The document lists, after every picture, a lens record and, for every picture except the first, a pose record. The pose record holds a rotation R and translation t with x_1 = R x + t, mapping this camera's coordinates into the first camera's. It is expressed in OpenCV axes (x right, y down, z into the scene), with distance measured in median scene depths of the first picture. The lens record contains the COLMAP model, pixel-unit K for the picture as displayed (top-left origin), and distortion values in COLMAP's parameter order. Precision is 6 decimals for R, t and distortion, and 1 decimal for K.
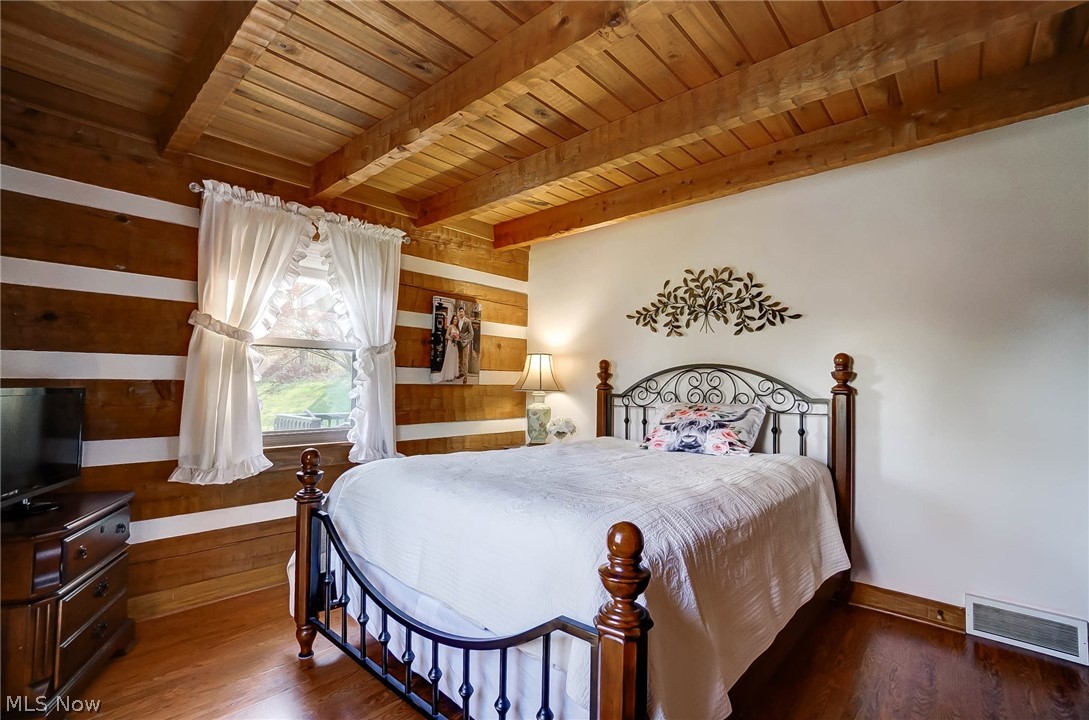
lens RADIAL K [[486.9, 0, 544.5], [0, 486.9, 359.0], [0, 0, 1]] dist [-0.059108, 0.019919]
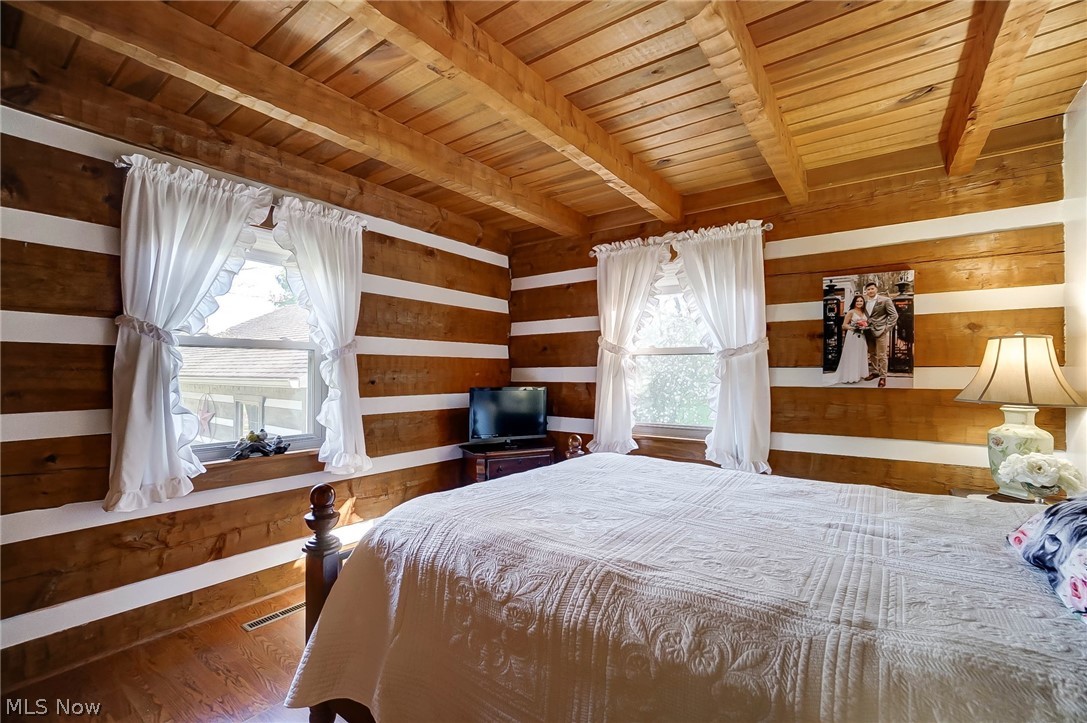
lens RADIAL K [[486.0, 0, 543.1], [0, 486.0, 359.7], [0, 0, 1]] dist [-0.059108, 0.019919]
pose [[0.109496, -0.039689, -0.993194, 0.506830], [0.046947, 0.998294, -0.034717, 0.011472], [0.992878, -0.042826, 0.111173, 0.444228]]
